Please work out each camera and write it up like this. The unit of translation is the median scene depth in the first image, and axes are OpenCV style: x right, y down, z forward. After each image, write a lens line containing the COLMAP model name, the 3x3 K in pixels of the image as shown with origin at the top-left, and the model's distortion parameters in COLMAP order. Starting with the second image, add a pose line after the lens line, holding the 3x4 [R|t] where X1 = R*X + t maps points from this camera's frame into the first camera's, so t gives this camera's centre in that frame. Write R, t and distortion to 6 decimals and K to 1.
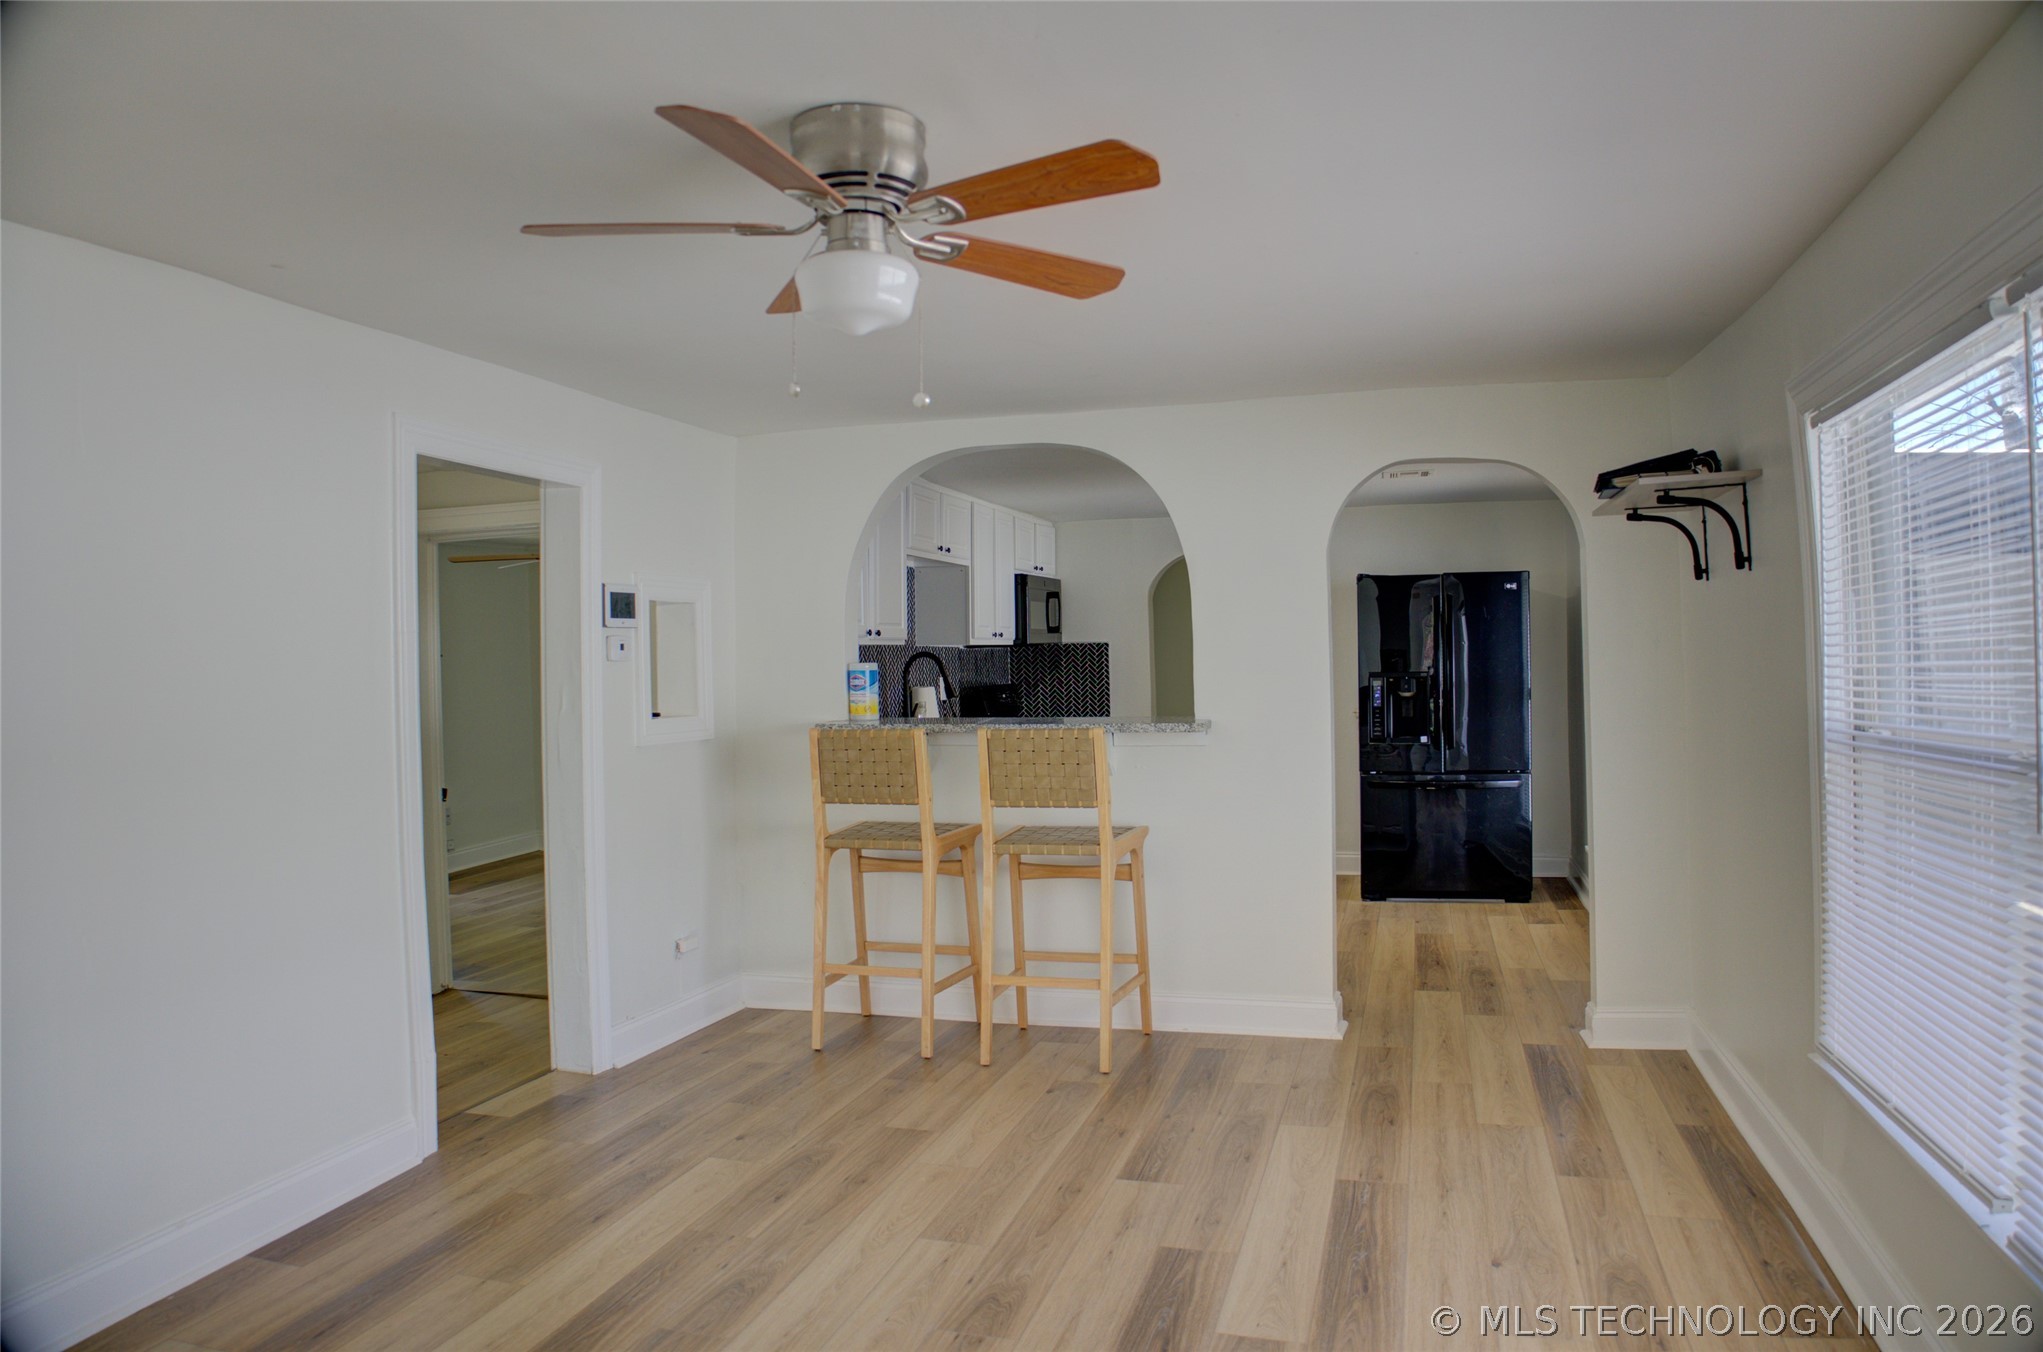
lens RADIAL K [[1359.2, 0, 1021.5], [0, 1359.2, 676.0], [0, 0, 1]] dist [-0.134423, 0.063147]
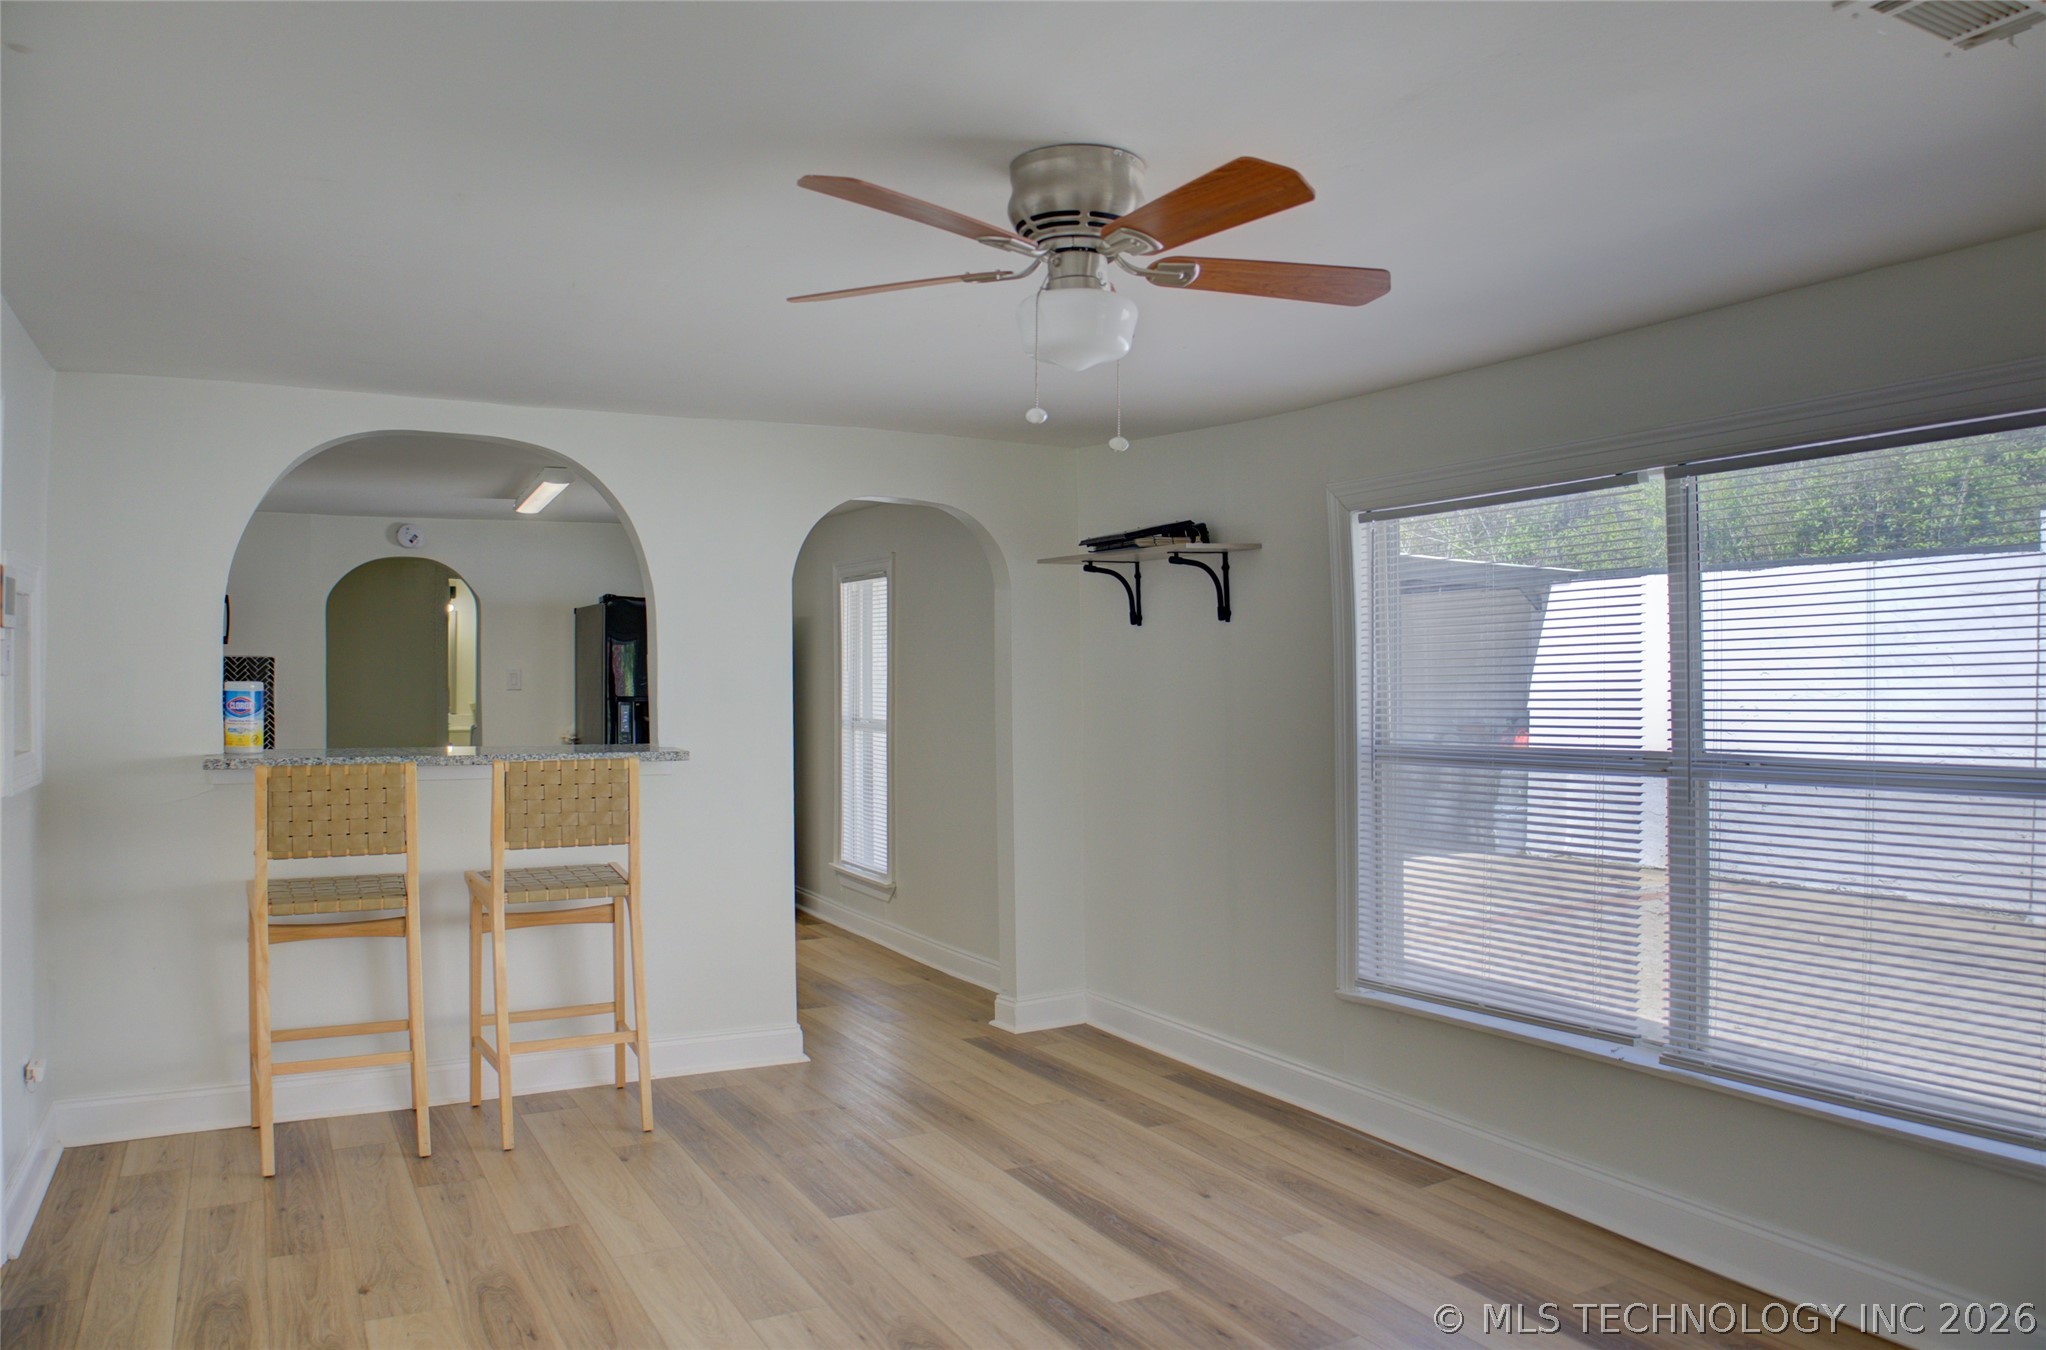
lens RADIAL K [[1419.2, 0, 1023.0], [0, 1419.2, 675.0], [0, 0, 1]] dist [-0.092796, 0.007131]
pose [[0.707900, 0.019577, 0.706041, -0.395826], [-0.007229, 0.999764, -0.020473, -0.000081], [-0.706275, 0.009389, 0.707875, 0.122908]]
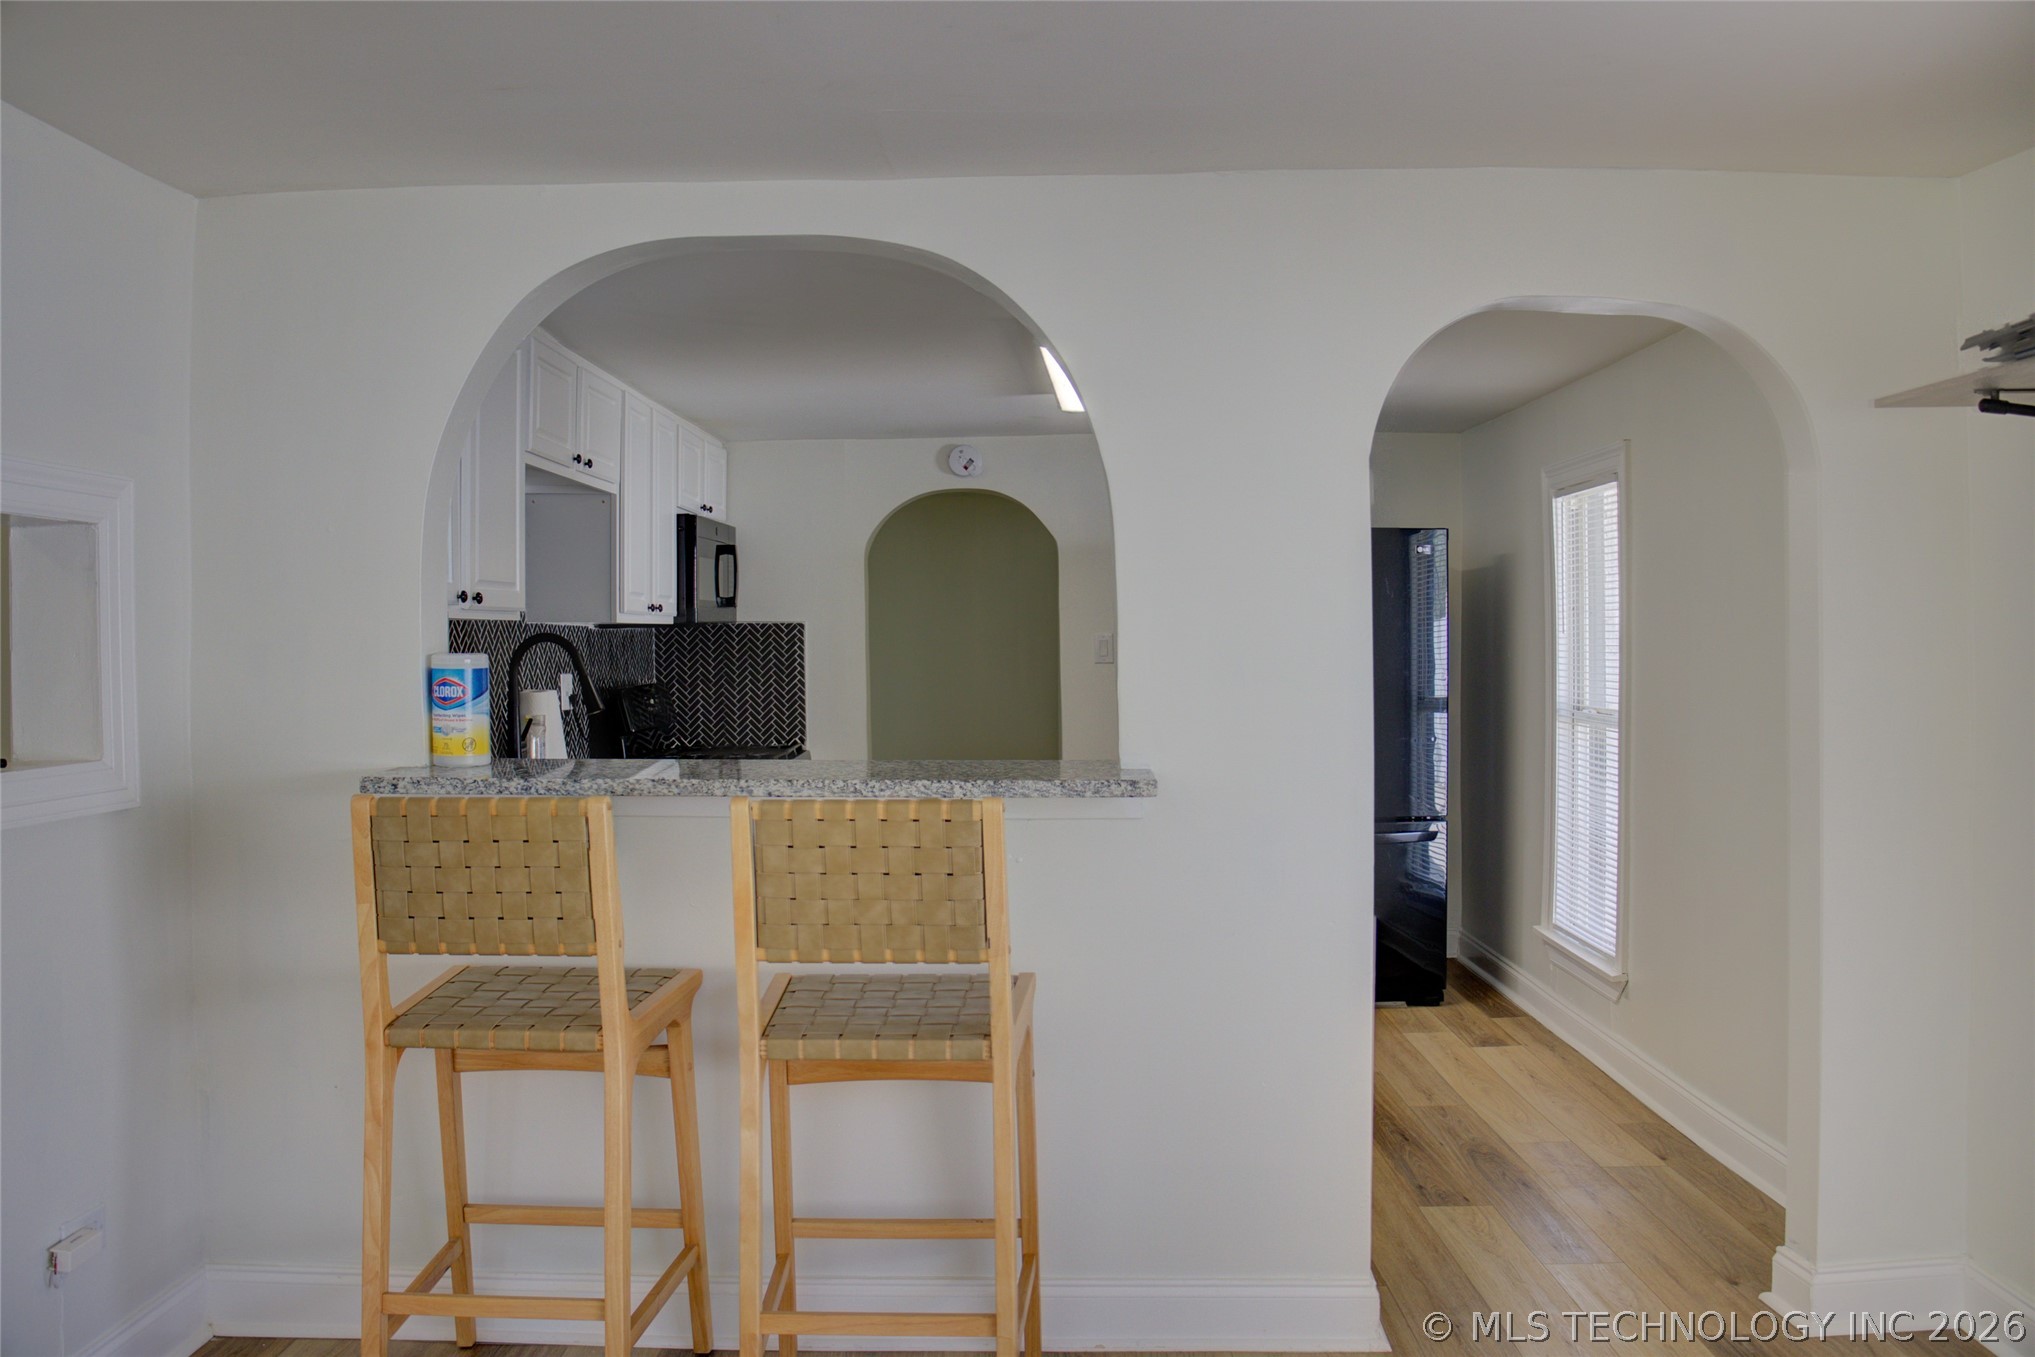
lens RADIAL K [[1565.6, 0, 1017.5], [0, 1565.6, 678.5], [0, 0, 1]] dist [-0.076272, 0.007635]
pose [[0.964726, 0.008668, 0.263113, -0.074306], [-0.011122, 0.999907, 0.007841, -0.007924], [-0.263021, -0.010490, 0.964733, 0.420519]]
